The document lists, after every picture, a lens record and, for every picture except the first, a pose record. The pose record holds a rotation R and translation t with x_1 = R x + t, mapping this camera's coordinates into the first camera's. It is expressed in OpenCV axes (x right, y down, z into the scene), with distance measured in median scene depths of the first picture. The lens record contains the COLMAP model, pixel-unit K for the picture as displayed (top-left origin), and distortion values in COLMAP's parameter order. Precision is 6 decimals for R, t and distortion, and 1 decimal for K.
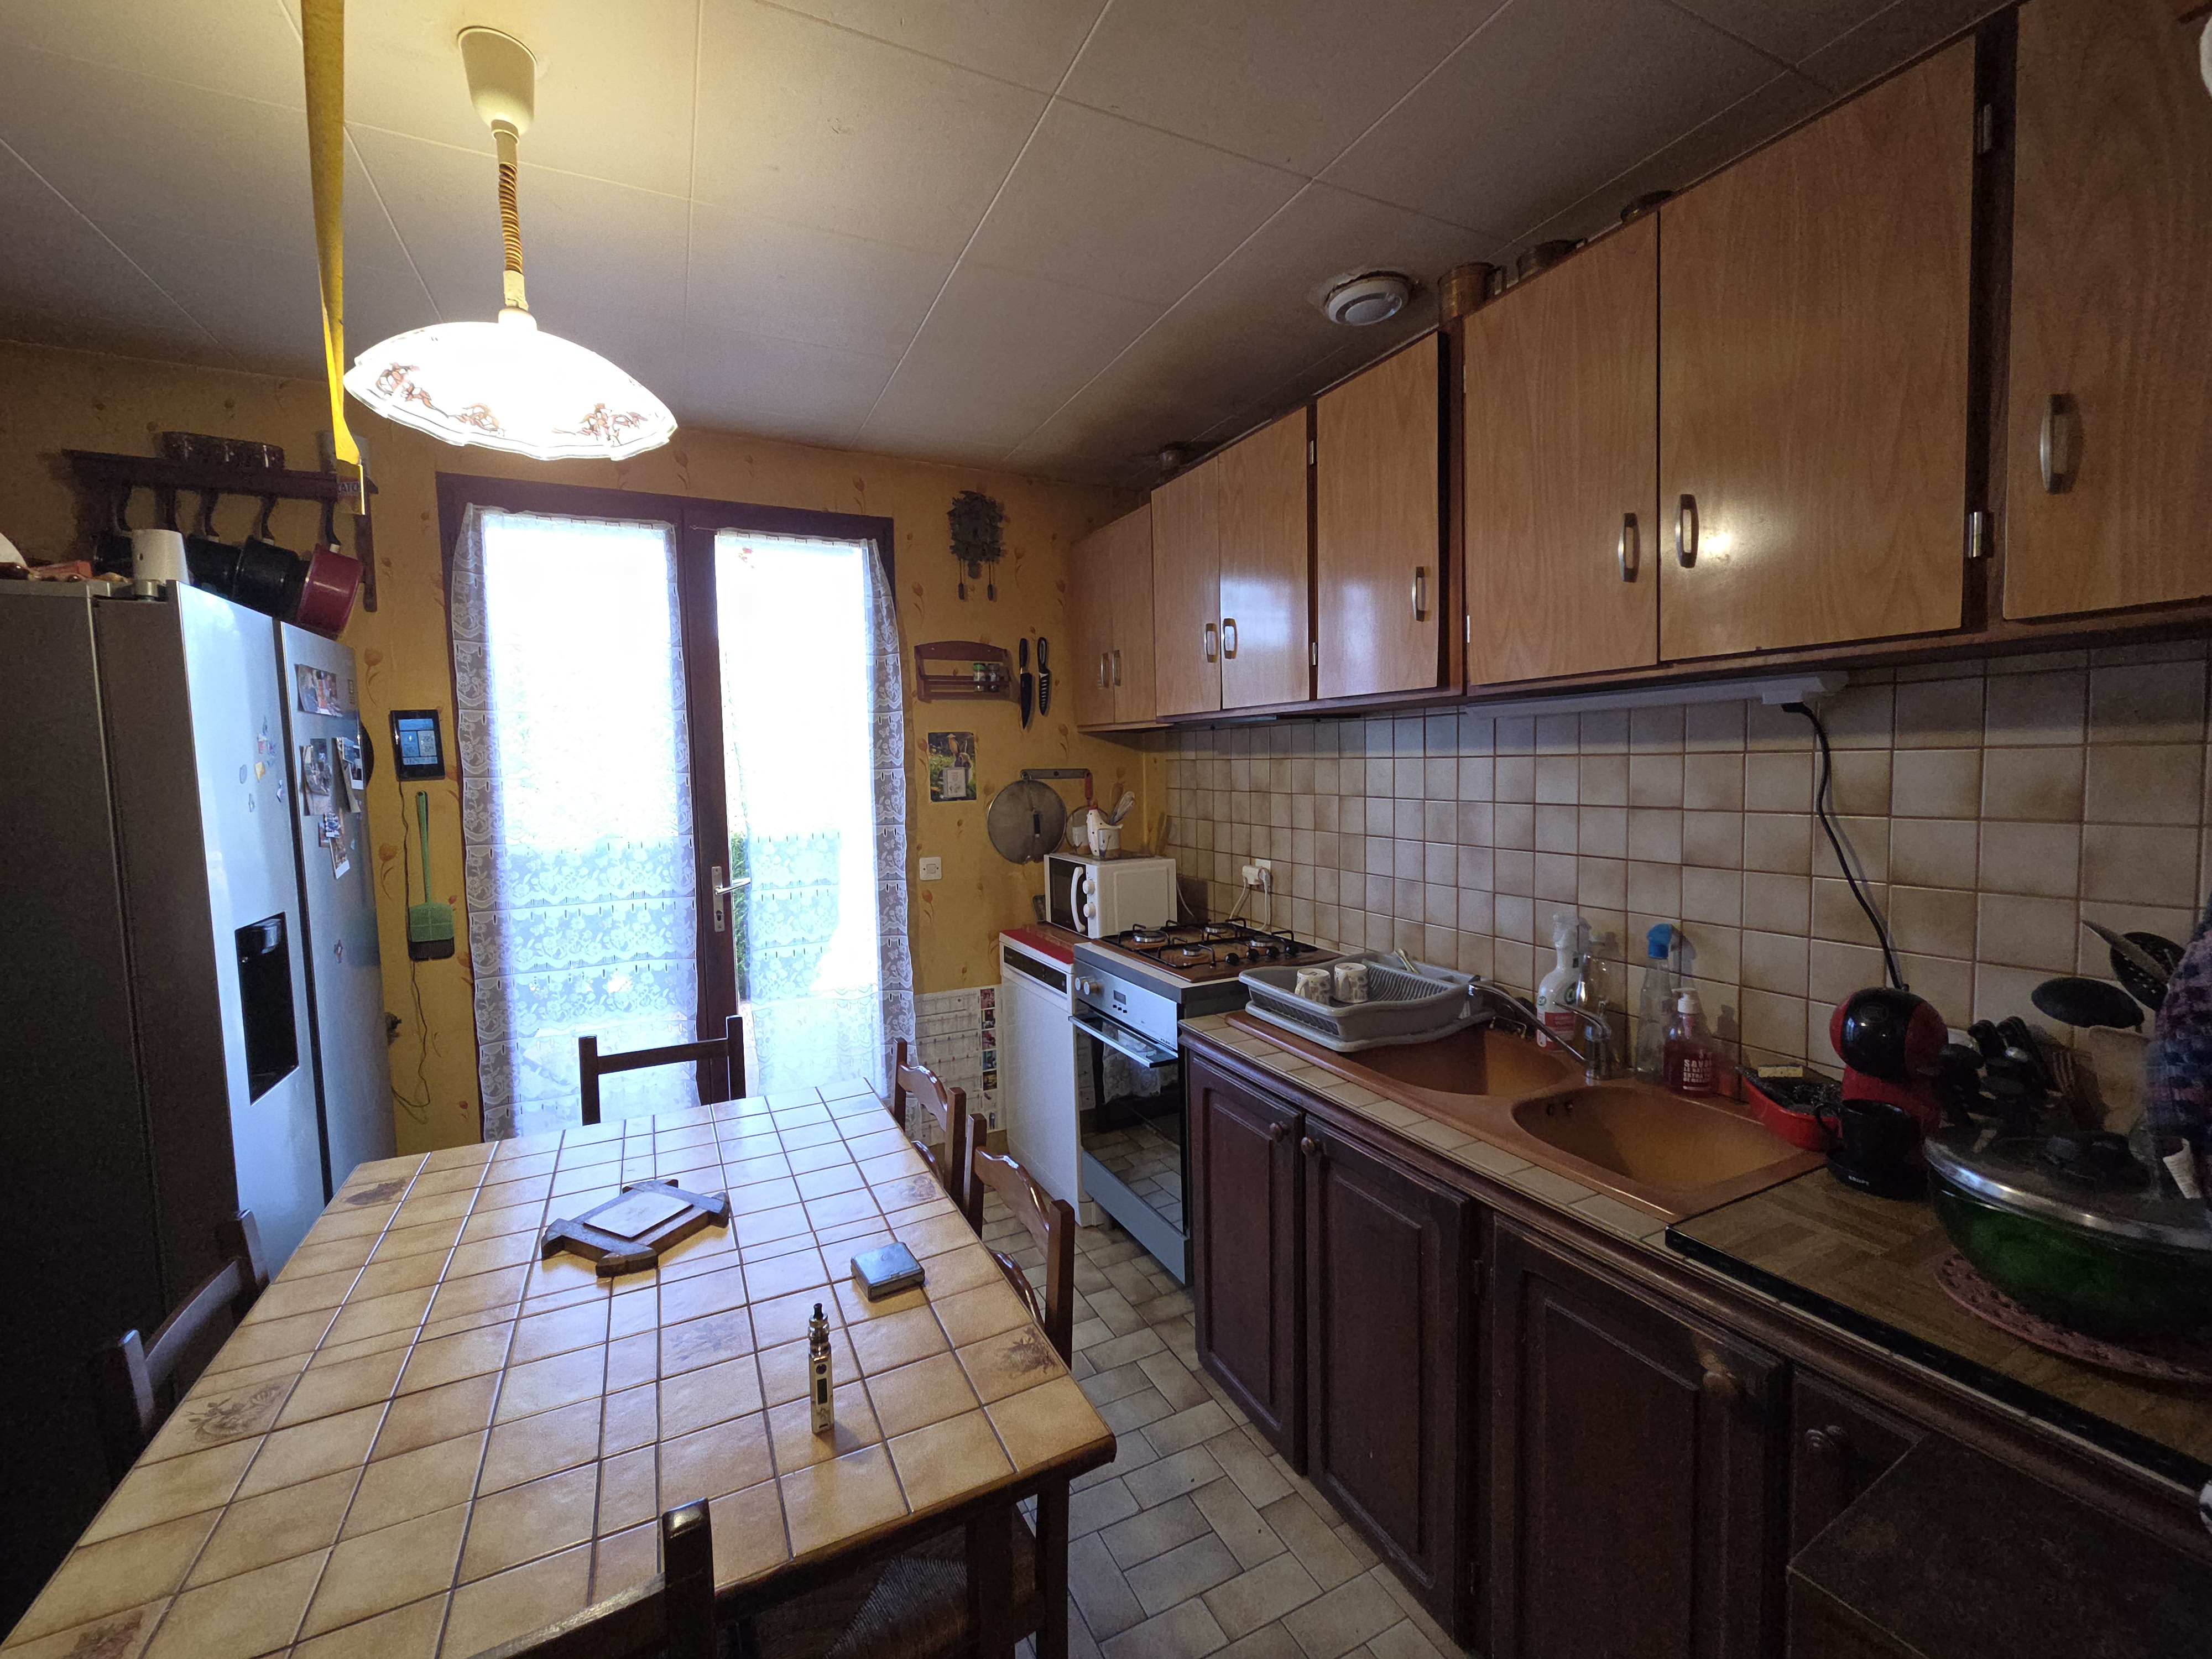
lens RADIAL K [[900.4, 0, 1088.1], [0, 900.4, 823.1], [0, 0, 1]] dist [0.004415, -0.001003]
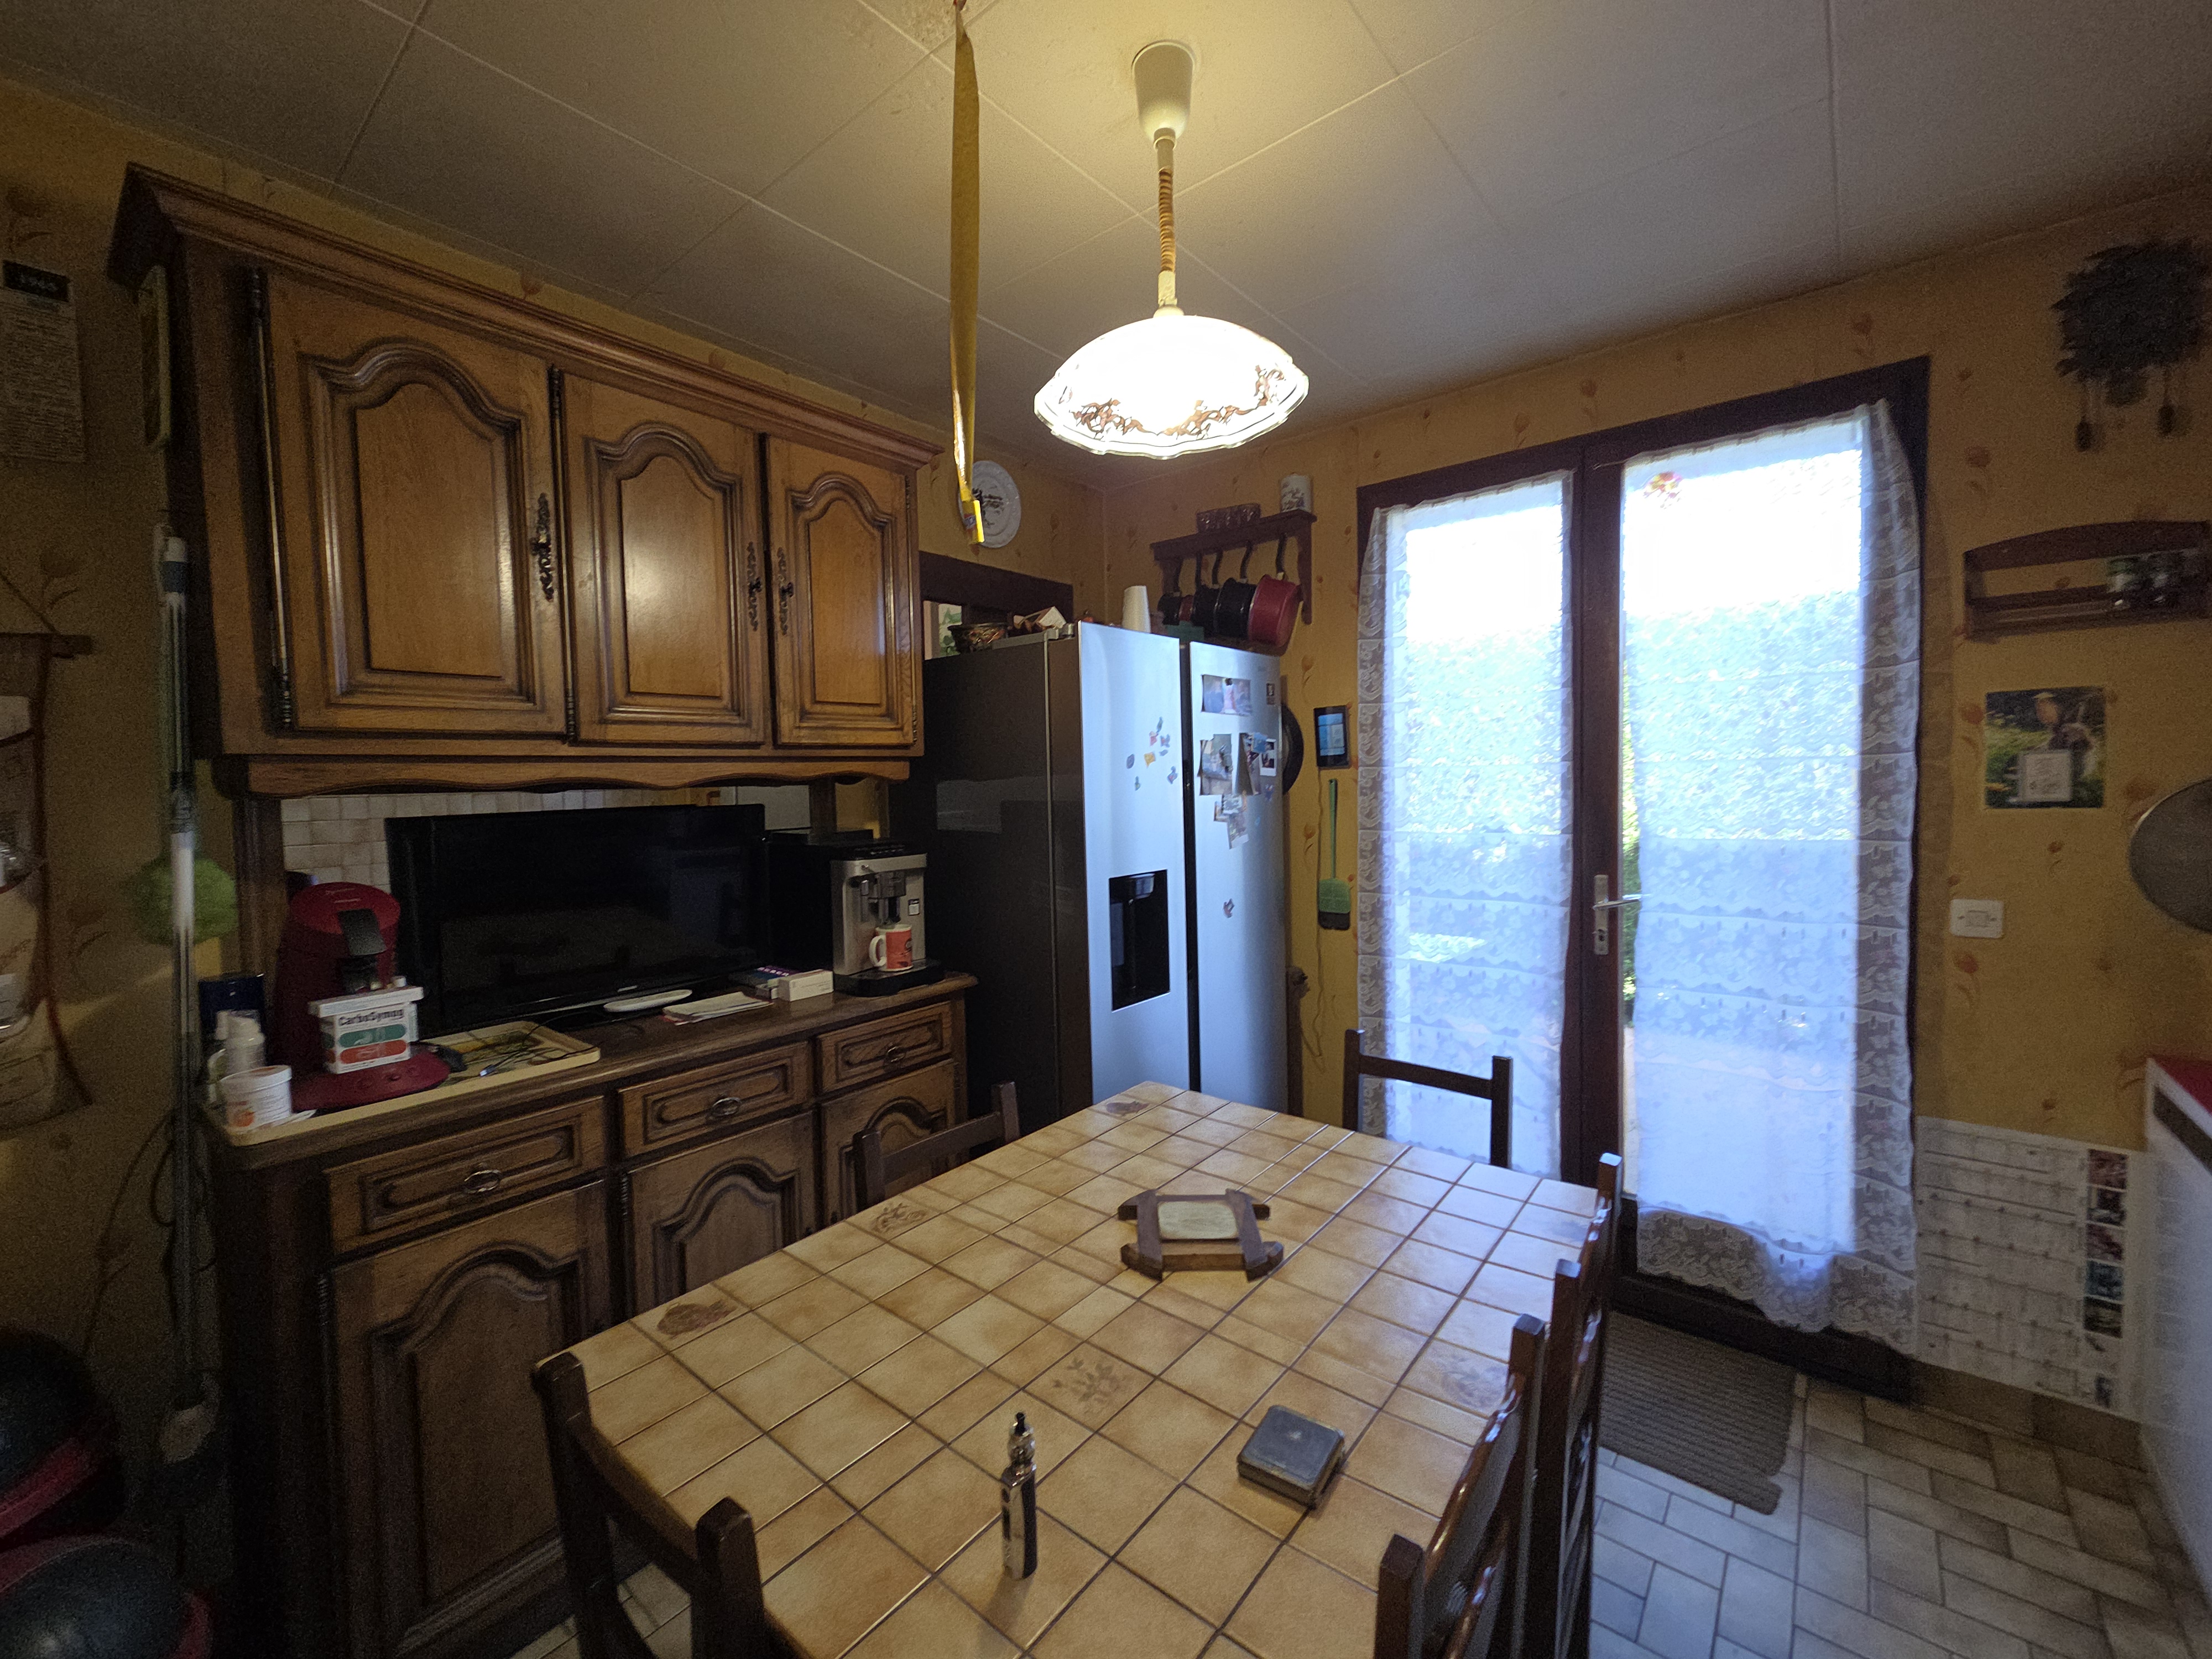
lens RADIAL K [[900.4, 0, 1099.5], [0, 900.4, 822.4], [0, 0, 1]] dist [0.004415, -0.001003]
pose [[0.419529, 0.053948, -0.906137, 0.132124], [-0.051793, 0.998029, 0.035439, -0.005200], [0.906263, 0.032064, 0.421496, 0.223333]]
